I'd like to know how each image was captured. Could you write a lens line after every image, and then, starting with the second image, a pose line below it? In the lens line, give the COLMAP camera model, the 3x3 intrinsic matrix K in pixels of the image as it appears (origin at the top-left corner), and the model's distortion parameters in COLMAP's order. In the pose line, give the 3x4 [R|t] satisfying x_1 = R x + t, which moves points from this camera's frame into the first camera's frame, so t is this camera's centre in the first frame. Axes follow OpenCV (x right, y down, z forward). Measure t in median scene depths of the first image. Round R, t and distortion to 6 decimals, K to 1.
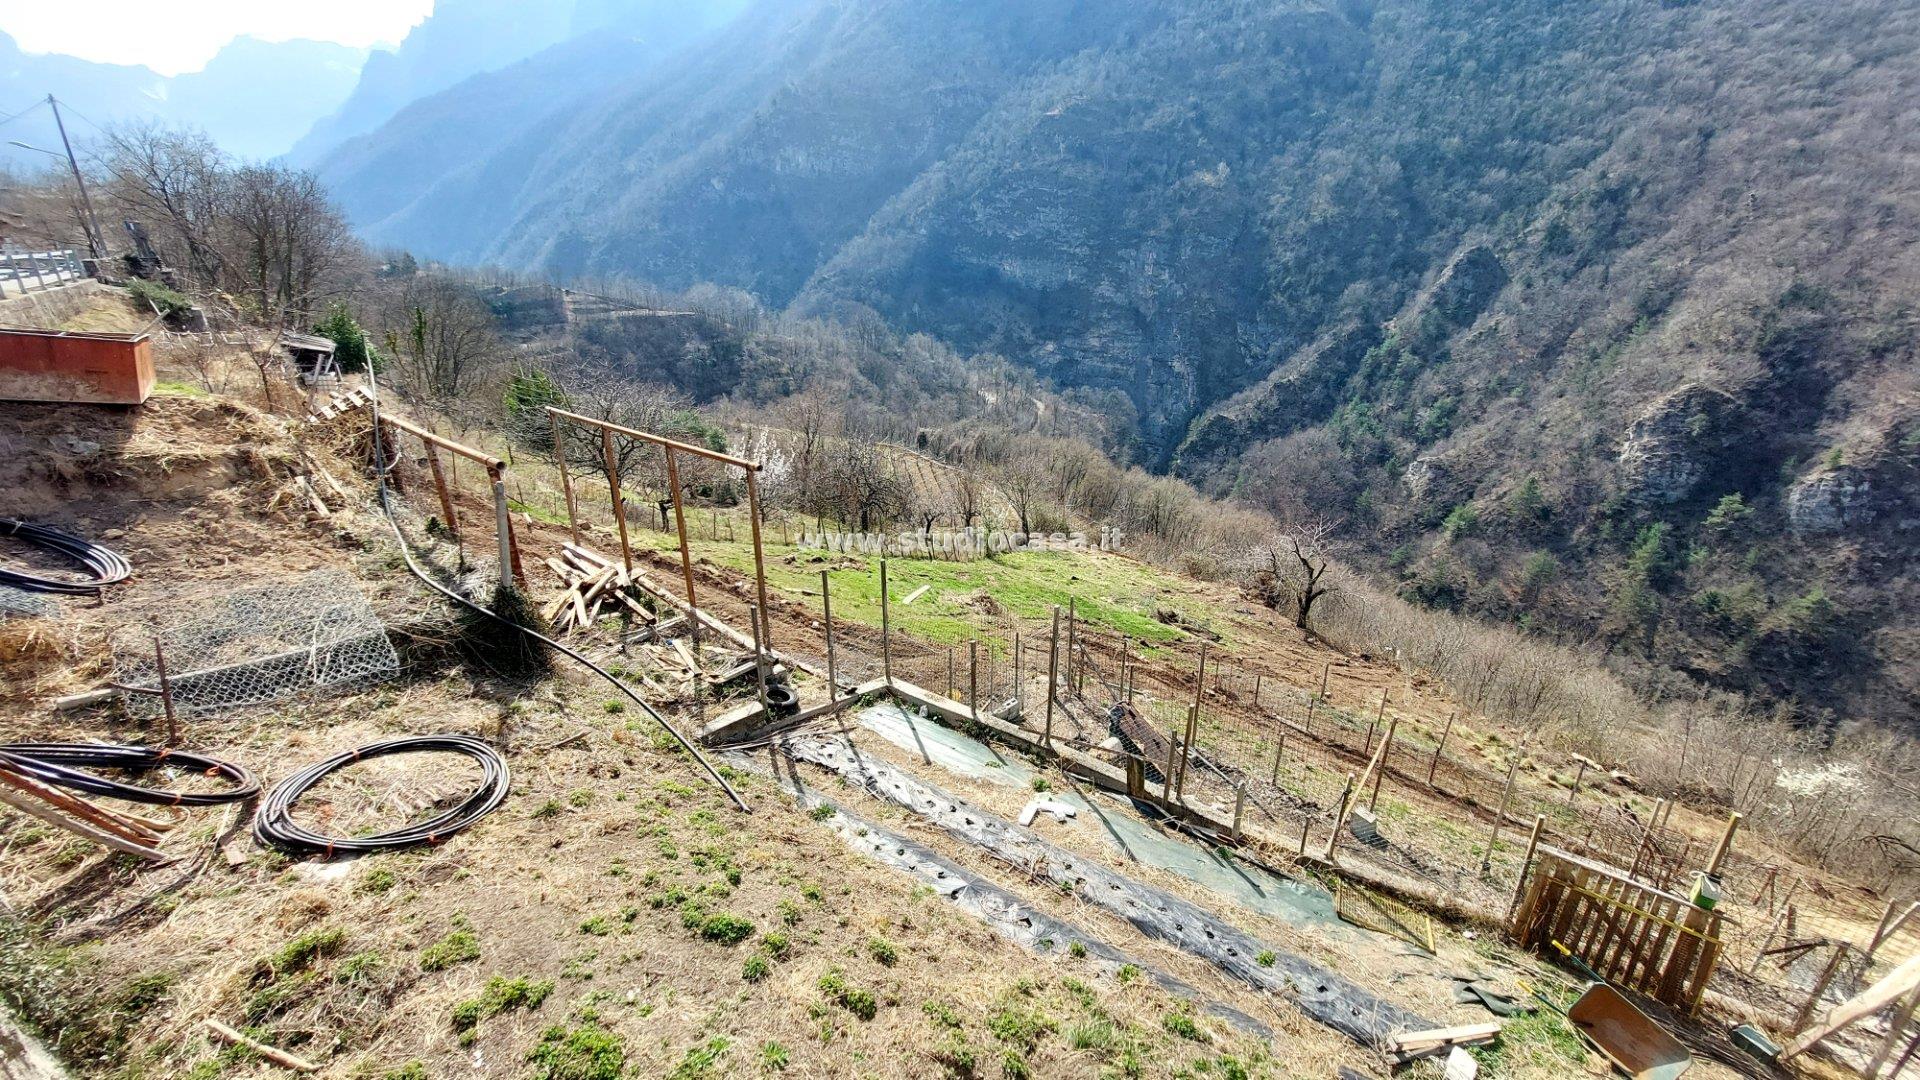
lens RADIAL K [[796.2, 0, 964.1], [0, 796.2, 558.0], [0, 0, 1]] dist [-0.013022, -0.001416]
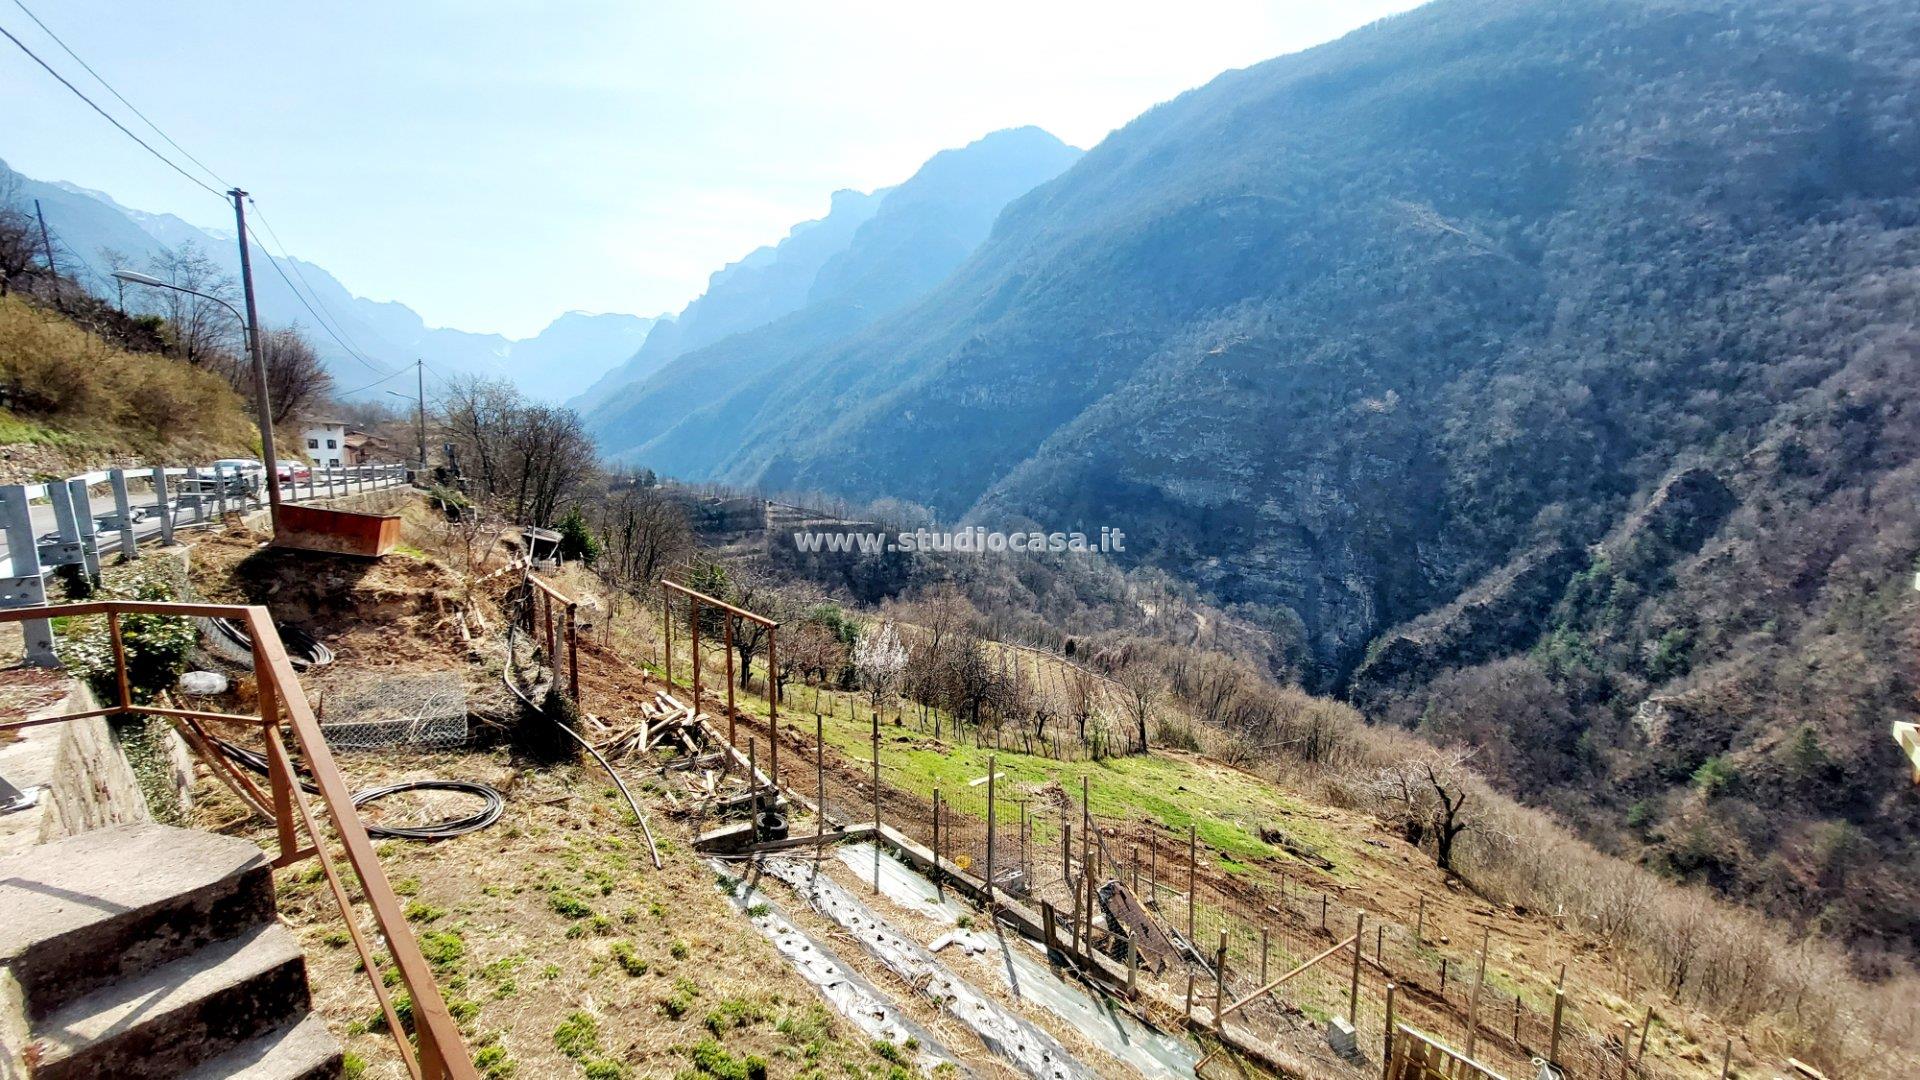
lens RADIAL K [[797.7, 0, 960.0], [0, 797.7, 540.0], [0, 0, 1]] dist [-0.012274, -0.000474]
pose [[0.975542, 0.022046, -0.218706, 0.126764], [-0.082371, 0.959123, -0.270737, 0.031026], [0.203797, 0.282130, 0.937480, -0.070356]]
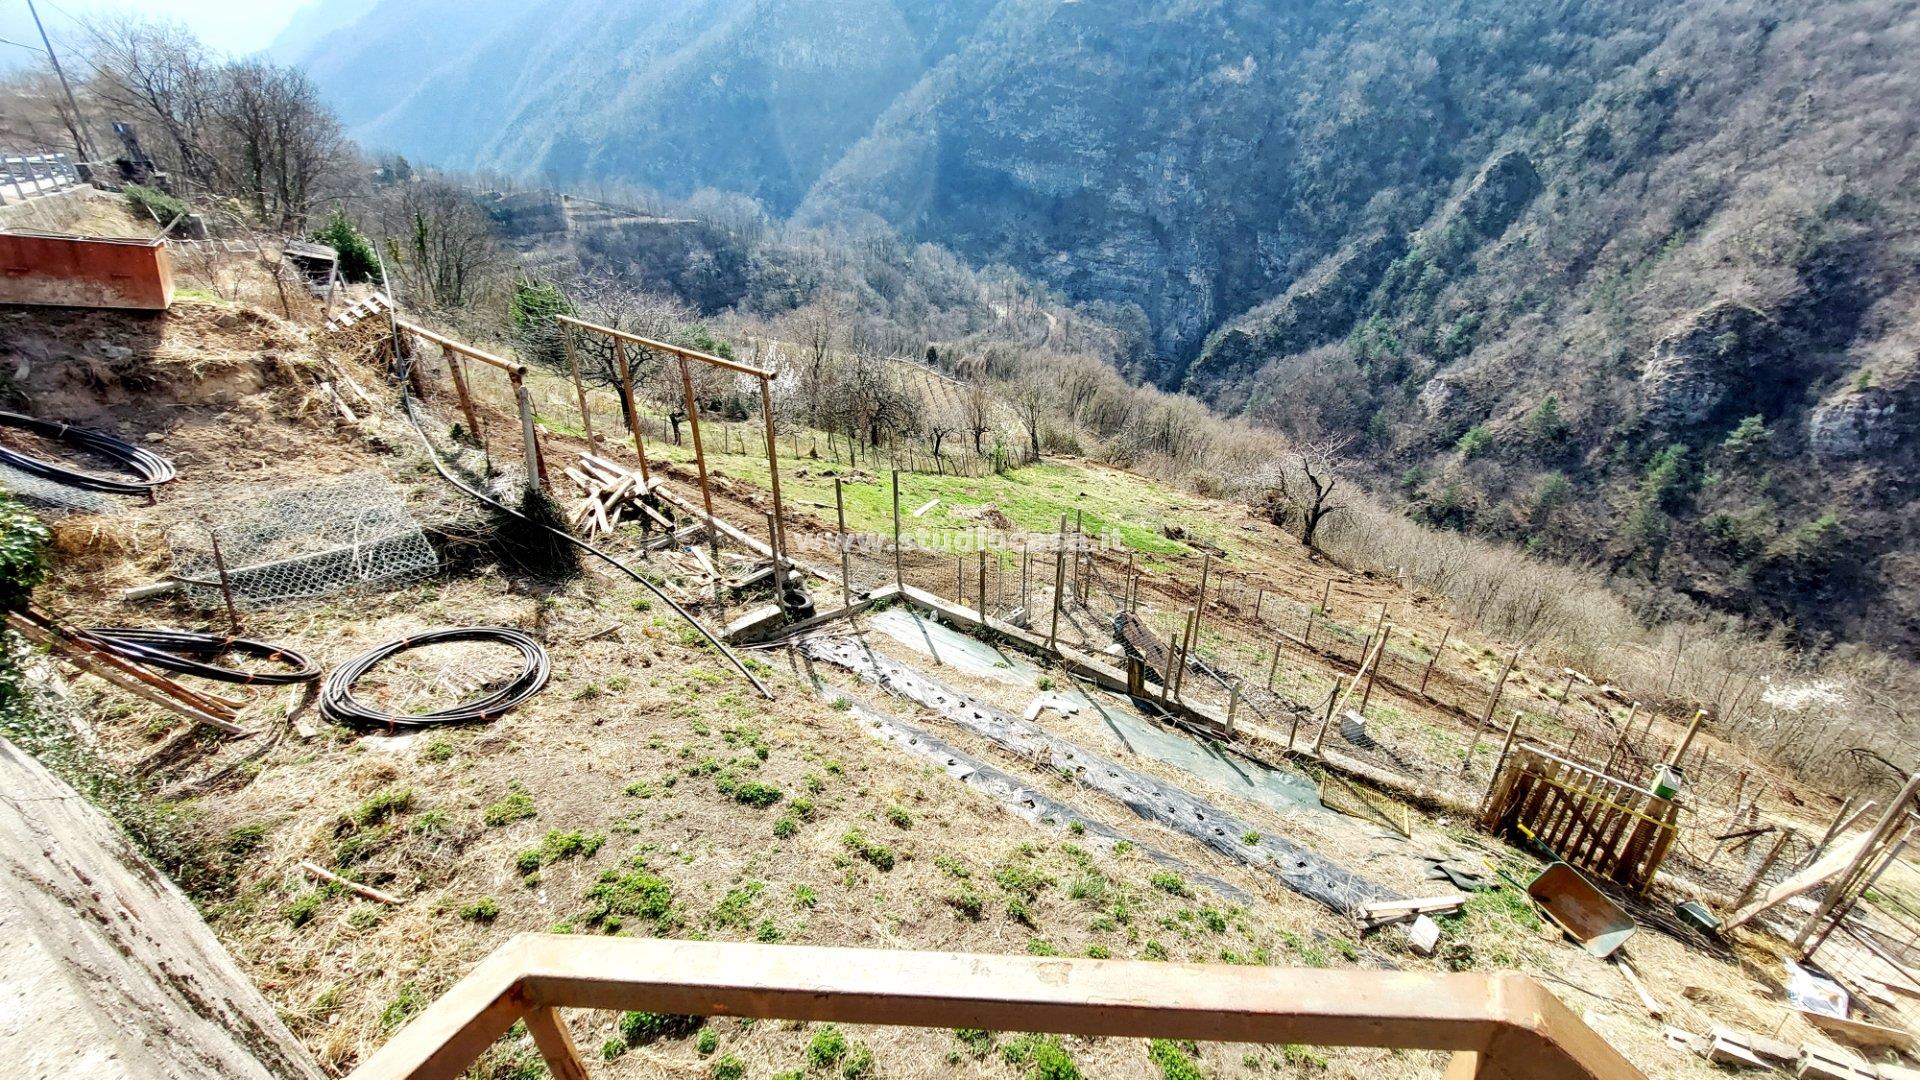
lens RADIAL K [[792.5, 0, 965.4], [0, 792.5, 561.5], [0, 0, 1]] dist [-0.012590, -0.001863]
pose [[0.999936, 0.006592, -0.009247, -0.000410], [-0.005563, 0.994222, 0.107199, 0.004905], [0.009900, -0.107141, 0.994195, -0.010634]]
